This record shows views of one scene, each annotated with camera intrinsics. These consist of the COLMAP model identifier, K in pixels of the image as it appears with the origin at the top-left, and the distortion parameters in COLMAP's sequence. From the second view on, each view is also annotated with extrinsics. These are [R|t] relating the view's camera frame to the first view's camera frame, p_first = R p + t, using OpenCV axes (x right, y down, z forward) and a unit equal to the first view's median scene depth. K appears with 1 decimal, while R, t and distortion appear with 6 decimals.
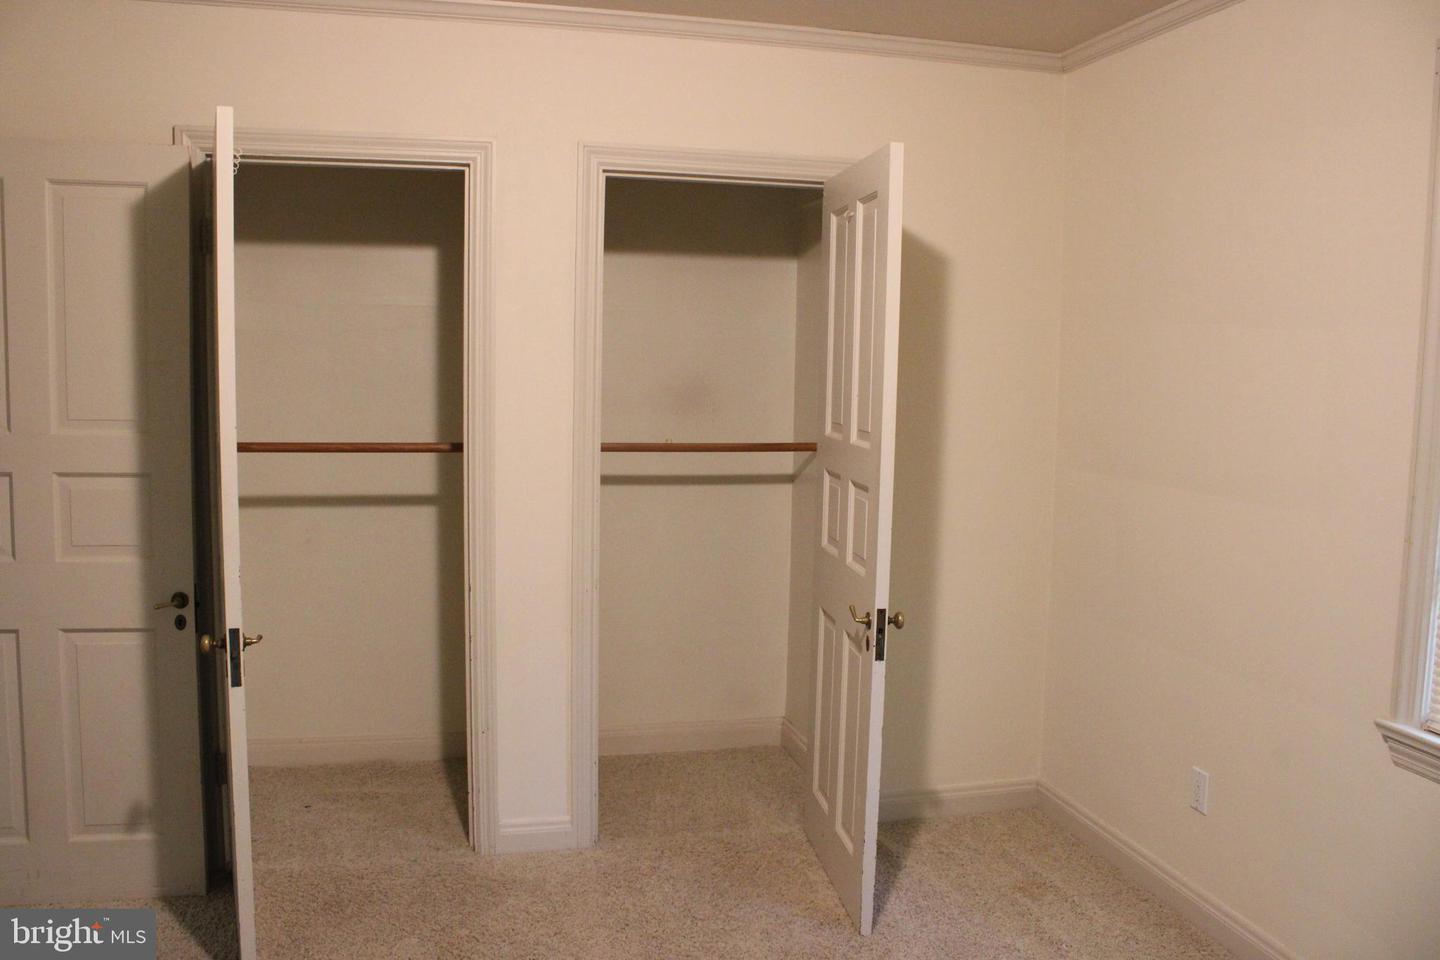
lens RADIAL K [[1212.8, 0, 678.0], [0, 1212.8, 473.6], [0, 0, 1]] dist [-0.163179, 0.148271]
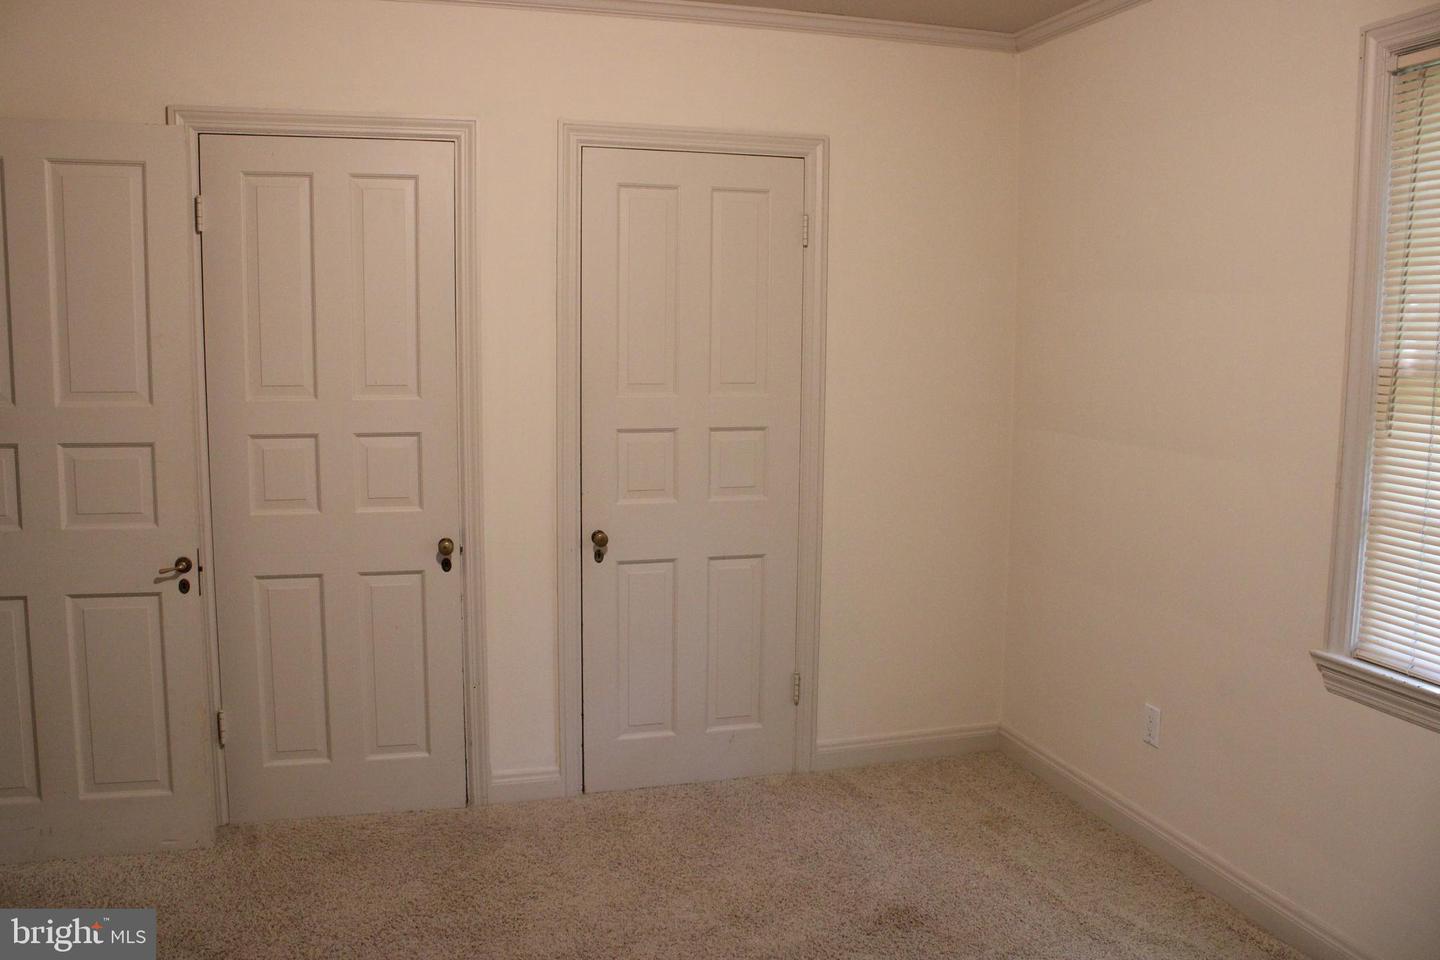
lens RADIAL K [[1212.8, 0, 678.4], [0, 1212.8, 477.5], [0, 0, 1]] dist [-0.163179, 0.148271]
pose [[0.998884, -0.016638, 0.044208, -0.031596], [0.015807, 0.999693, 0.019080, 0.017503], [-0.044512, -0.018360, 0.998840, -0.054330]]
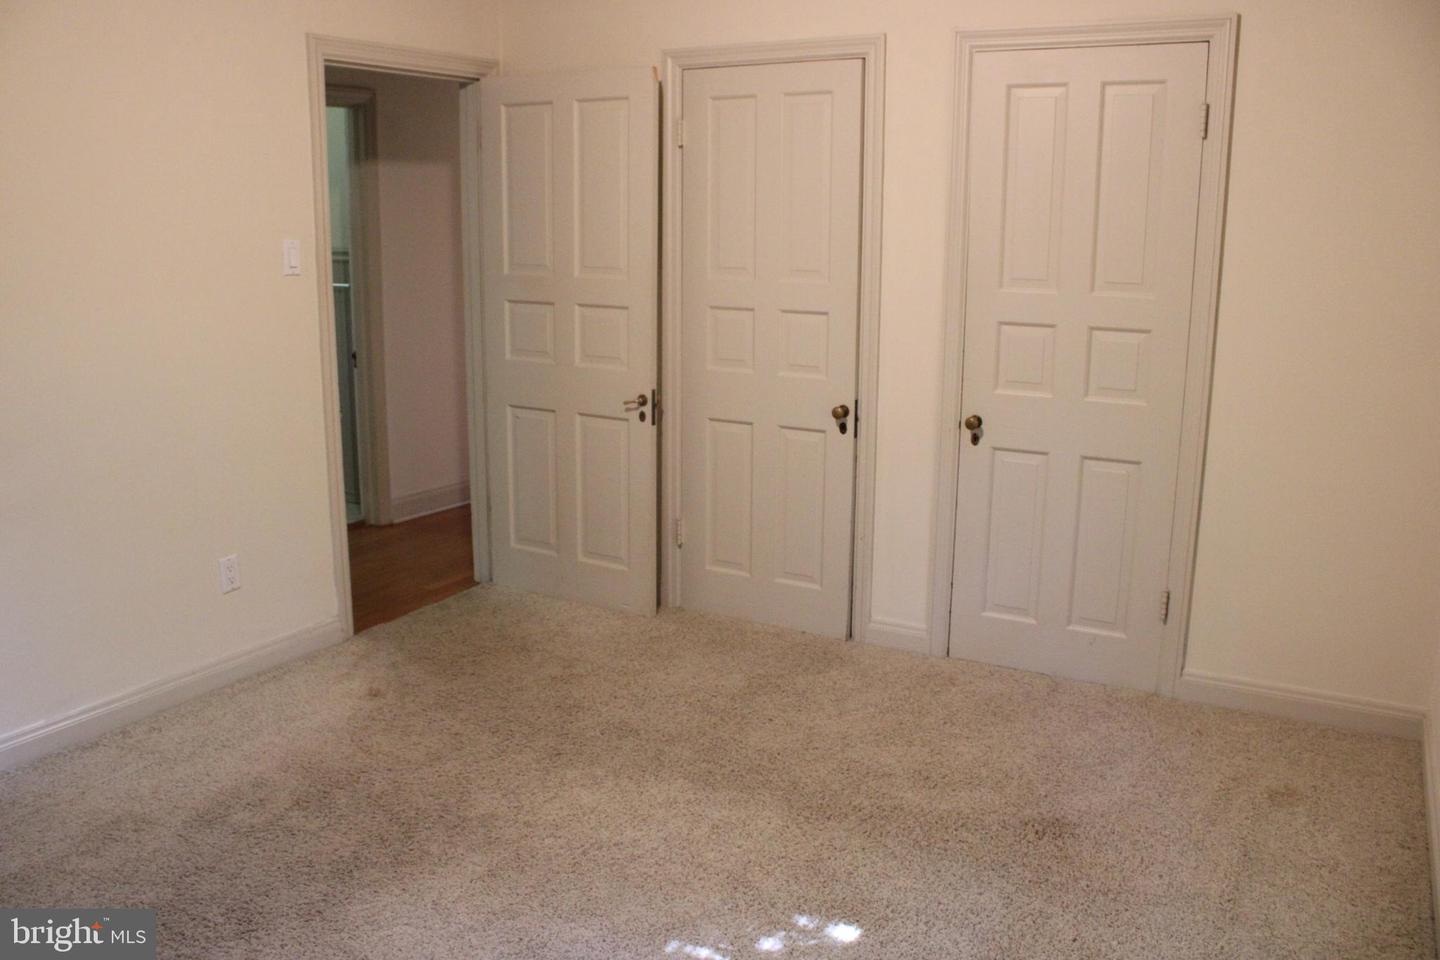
lens RADIAL K [[1212.8, 0, 721.9], [0, 1212.8, 475.2], [0, 0, 1]] dist [-0.163179, 0.148271]
pose [[0.725633, 0.126430, -0.676367, 0.604966], [-0.064074, 0.991119, 0.116525, 0.023175], [0.685093, -0.041217, 0.727289, 0.032543]]
